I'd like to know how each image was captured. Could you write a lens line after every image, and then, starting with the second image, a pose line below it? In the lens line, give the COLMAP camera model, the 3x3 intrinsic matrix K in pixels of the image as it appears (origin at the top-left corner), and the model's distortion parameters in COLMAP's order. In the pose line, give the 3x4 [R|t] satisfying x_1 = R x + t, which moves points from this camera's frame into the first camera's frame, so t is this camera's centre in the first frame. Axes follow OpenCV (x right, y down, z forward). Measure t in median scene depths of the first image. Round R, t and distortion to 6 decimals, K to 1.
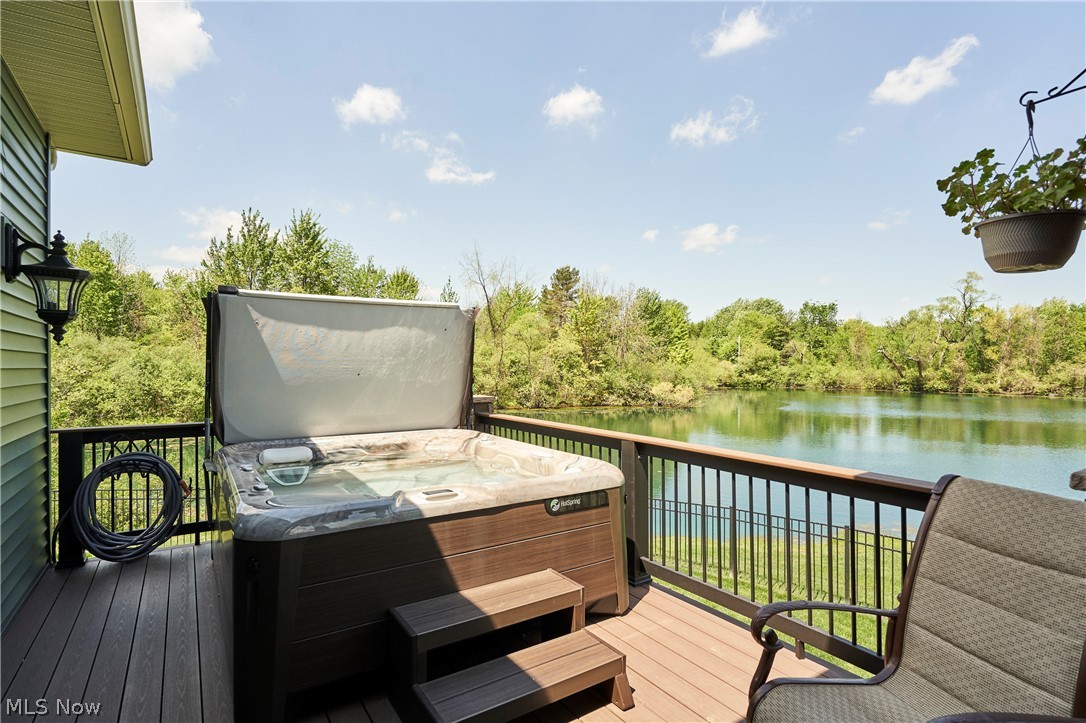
lens RADIAL K [[528.4, 0, 543.2], [0, 528.4, 362.8], [0, 0, 1]] dist [0.001303, 0.000352]
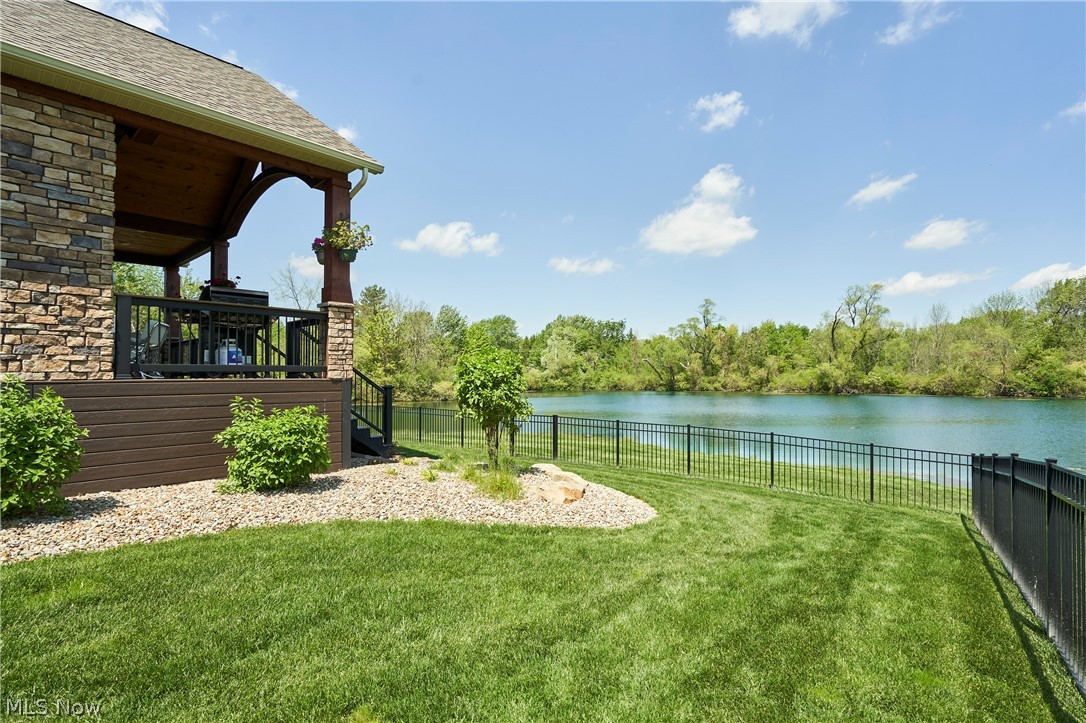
lens RADIAL K [[528.4, 0, 544.0], [0, 528.4, 365.7], [0, 0, 1]] dist [0.001303, 0.000352]
pose [[0.965876, -0.003621, 0.258981, 0.075996], [0.008657, 0.999795, -0.018307, 0.014213], [-0.258861, 0.019924, 0.965709, -0.159321]]
